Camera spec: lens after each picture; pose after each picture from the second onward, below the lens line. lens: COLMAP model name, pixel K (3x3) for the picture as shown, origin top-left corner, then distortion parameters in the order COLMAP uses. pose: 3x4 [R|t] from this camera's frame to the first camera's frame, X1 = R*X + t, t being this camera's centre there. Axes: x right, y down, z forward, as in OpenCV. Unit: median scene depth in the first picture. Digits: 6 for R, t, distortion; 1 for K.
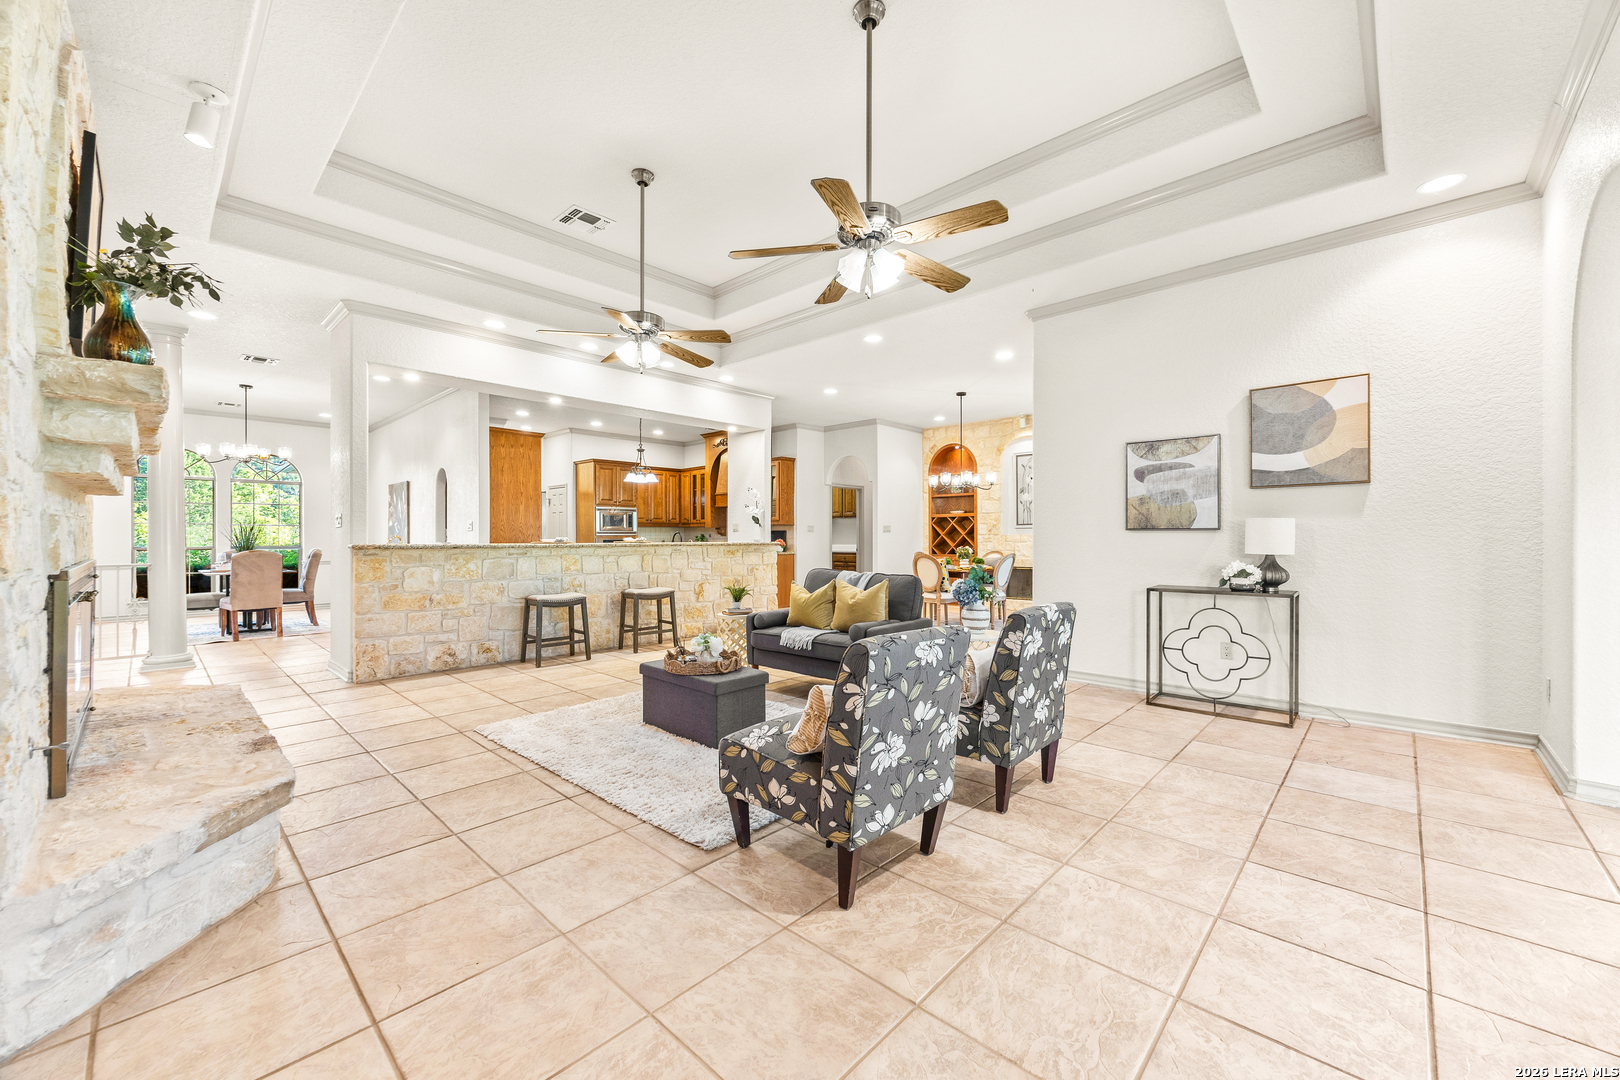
lens RADIAL K [[627.0, 0, 809.8], [0, 627.0, 536.9], [0, 0, 1]] dist [-0.006365, 0.001860]
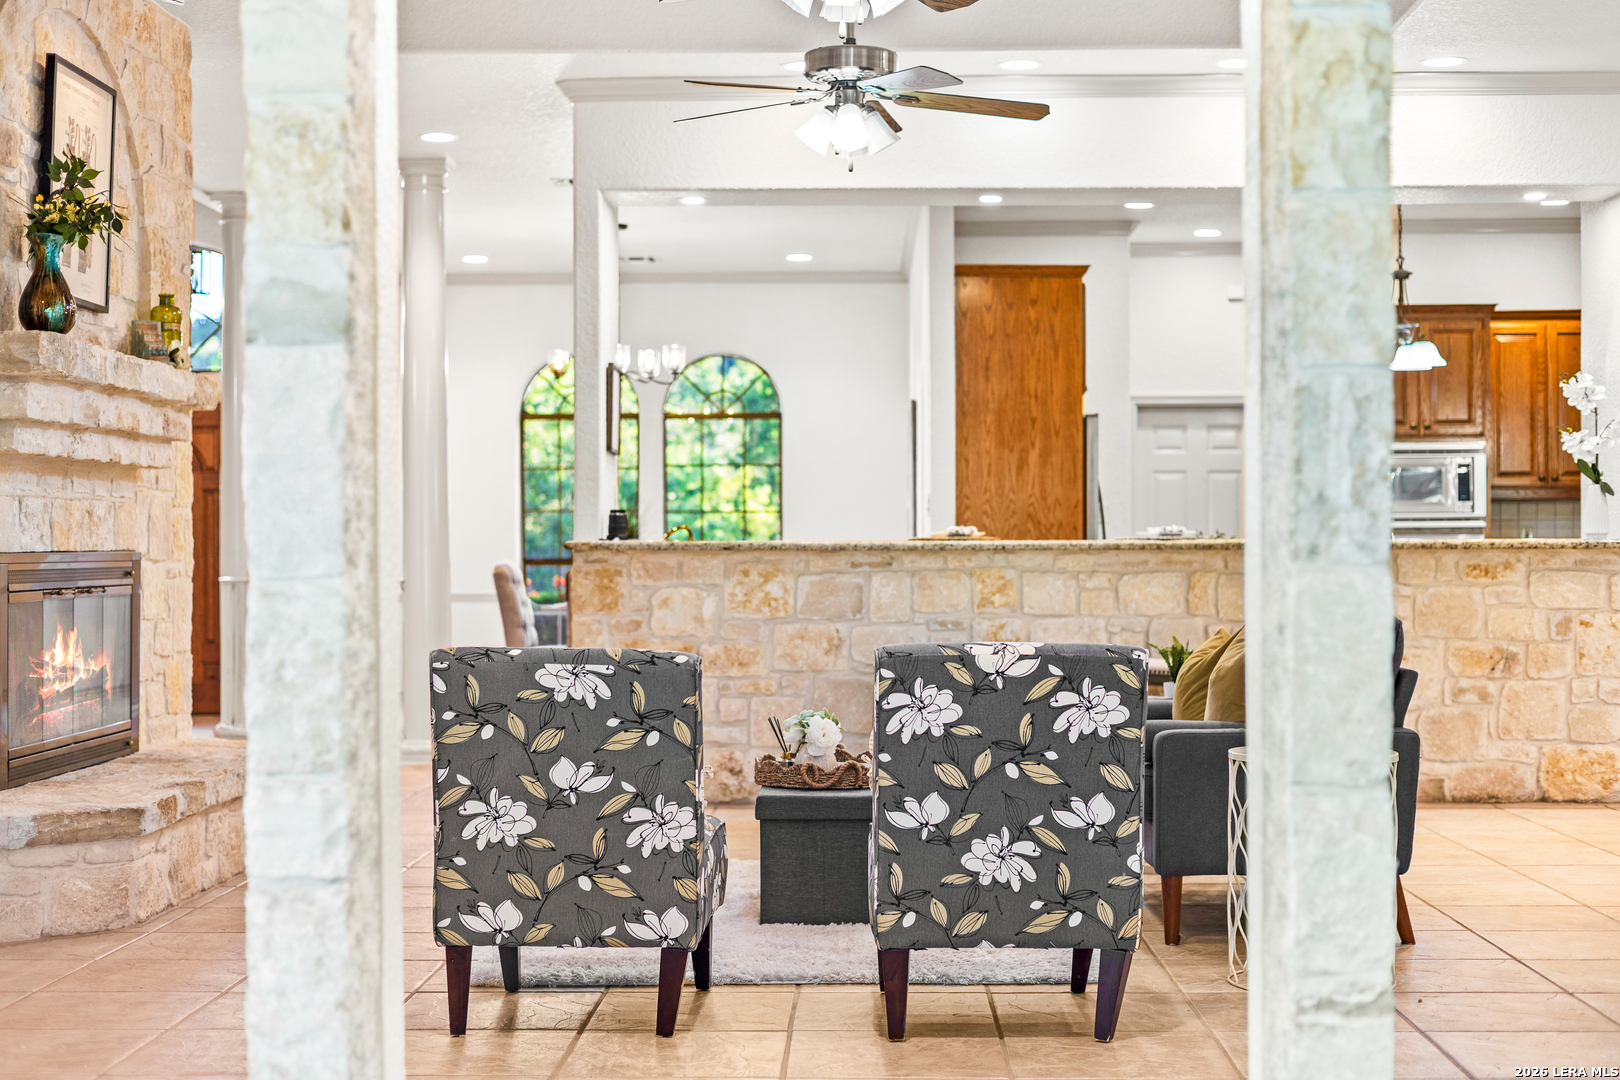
lens RADIAL K [[2339.7, 0, 737.7], [0, 2339.7, 554.3], [0, 0, 1]] dist [-0.031674, 0.000000]
pose [[0.648821, 0.001178, -0.760940, 0.796598], [0.000824, 0.999997, 0.002251, 0.017978], [0.760941, -0.002087, 0.648818, -0.158950]]
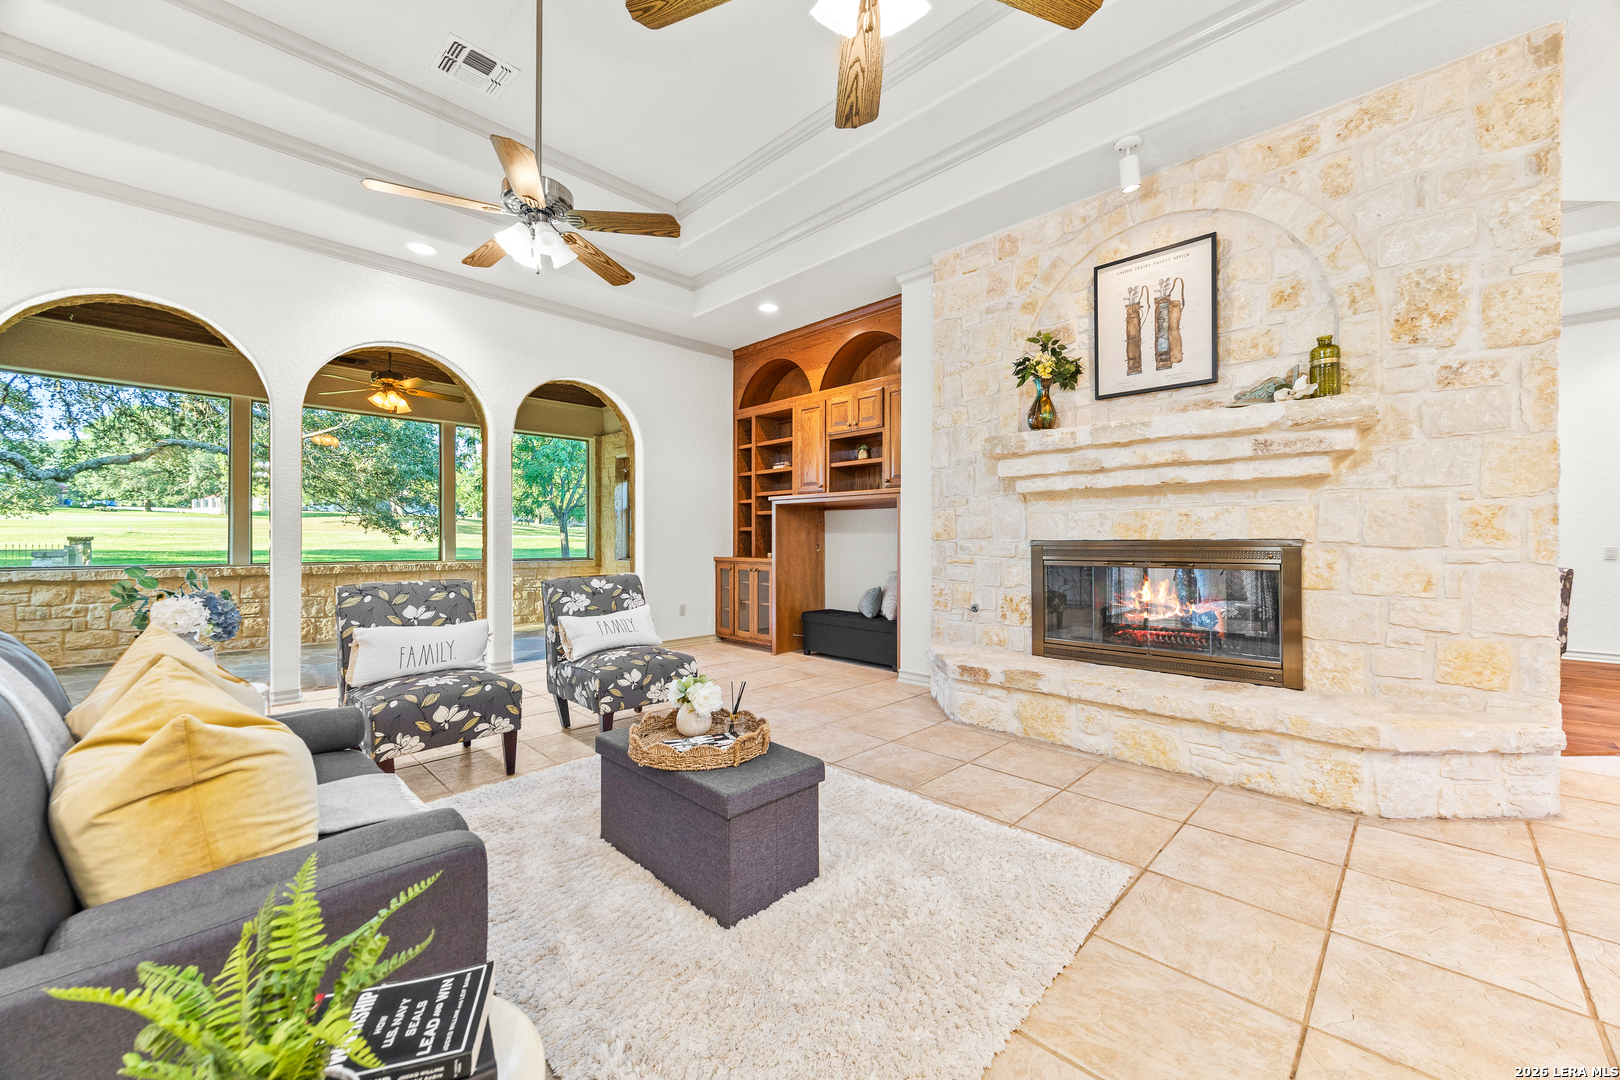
lens RADIAL K [[627.0, 0, 808.4], [0, 627.0, 541.0], [0, 0, 1]] dist [-0.006365, 0.001860]
pose [[-0.999900, 0.001622, 0.014025, -0.175835], [0.001644, 0.999997, 0.001609, 0.018106], [-0.014022, 0.001632, -0.999900, 1.064475]]
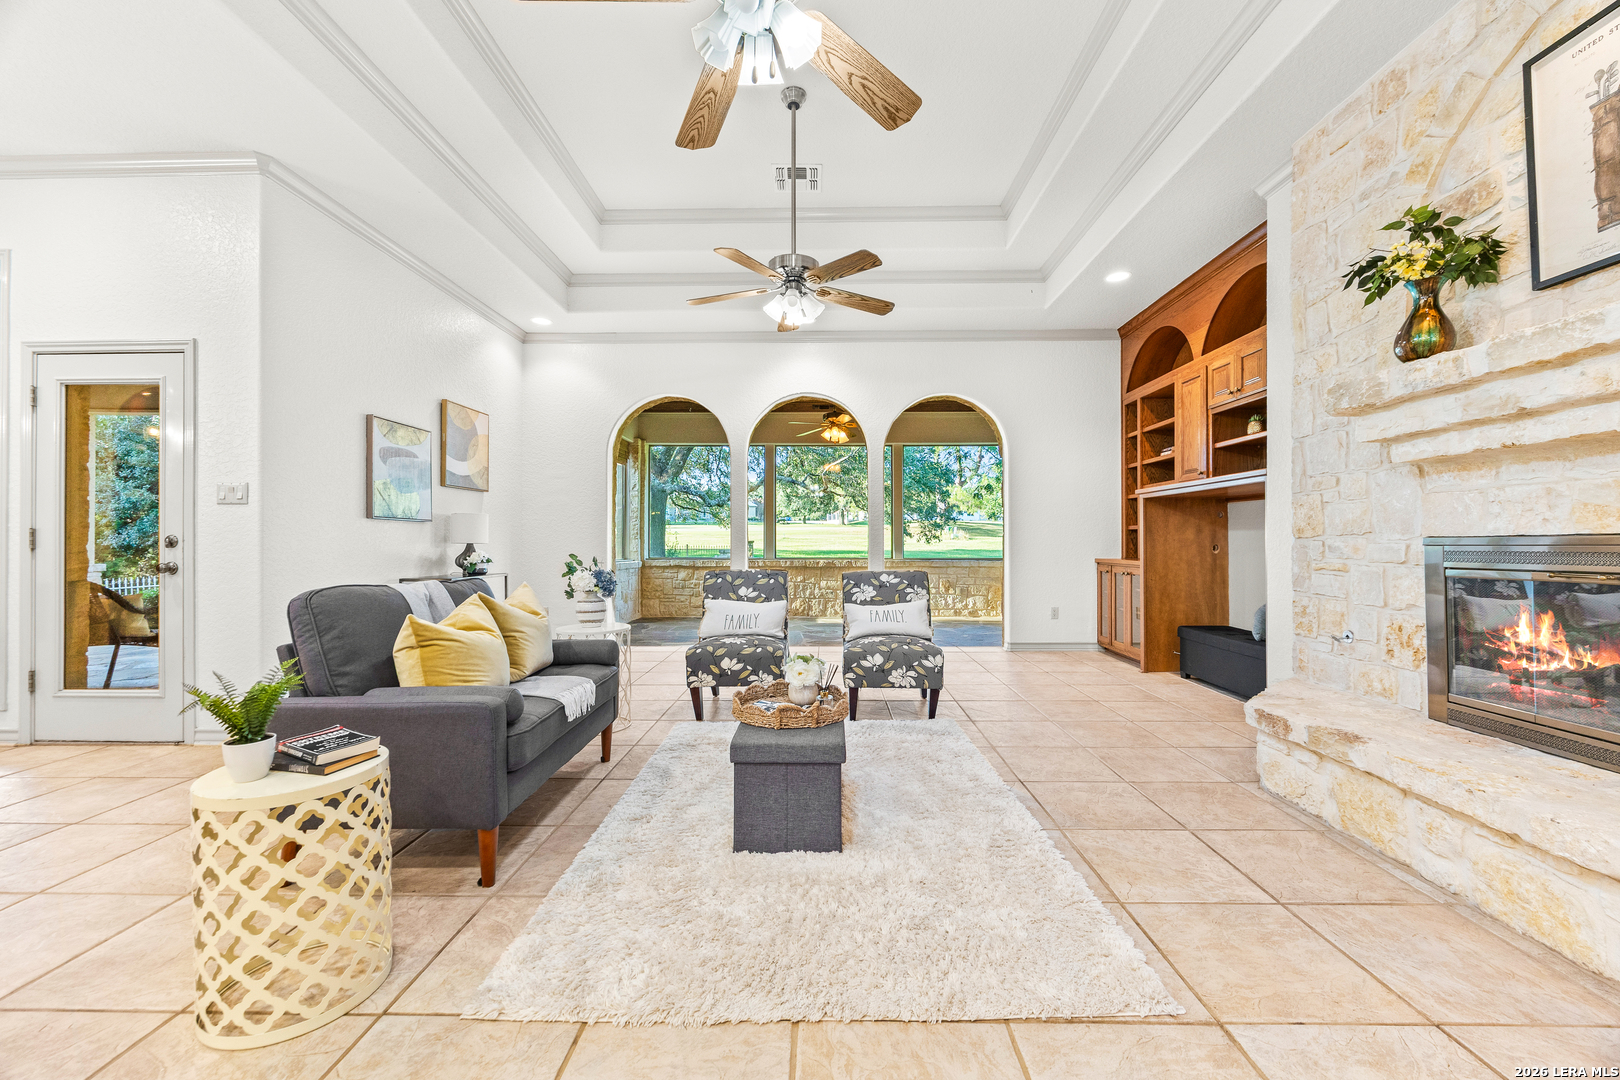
lens RADIAL K [[627.0, 0, 806.7], [0, 627.0, 540.0], [0, 0, 1]] dist [-0.006365, 0.001860]
pose [[-0.677690, 0.006012, 0.735324, -0.442922], [0.001975, 0.999978, -0.006355, 0.023197], [-0.735345, -0.002855, -0.677686, 0.981548]]
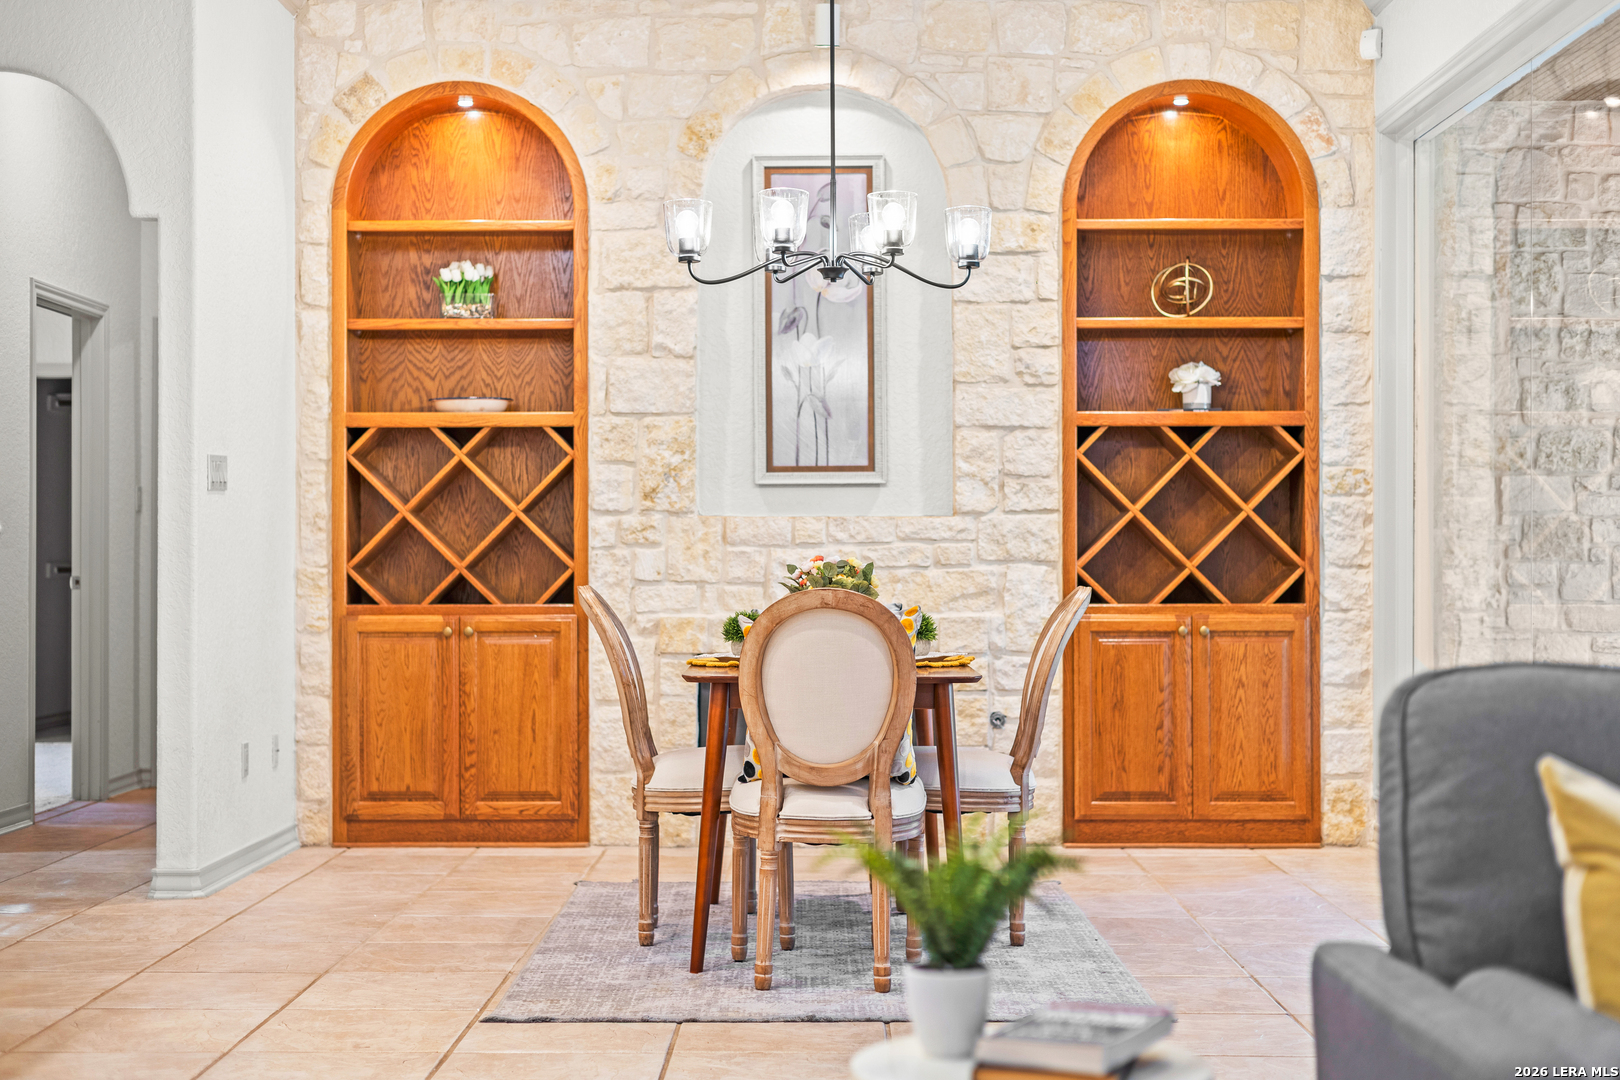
lens RADIAL K [[2339.7, 0, 821.7], [0, 2339.7, 535.7], [0, 0, 1]] dist [-0.031674, 0.000000]
pose [[0.723779, 0.008088, 0.689984, -0.440897], [-0.002476, 0.999955, -0.009124, 0.023619], [-0.690027, 0.004896, 0.723767, 0.662304]]
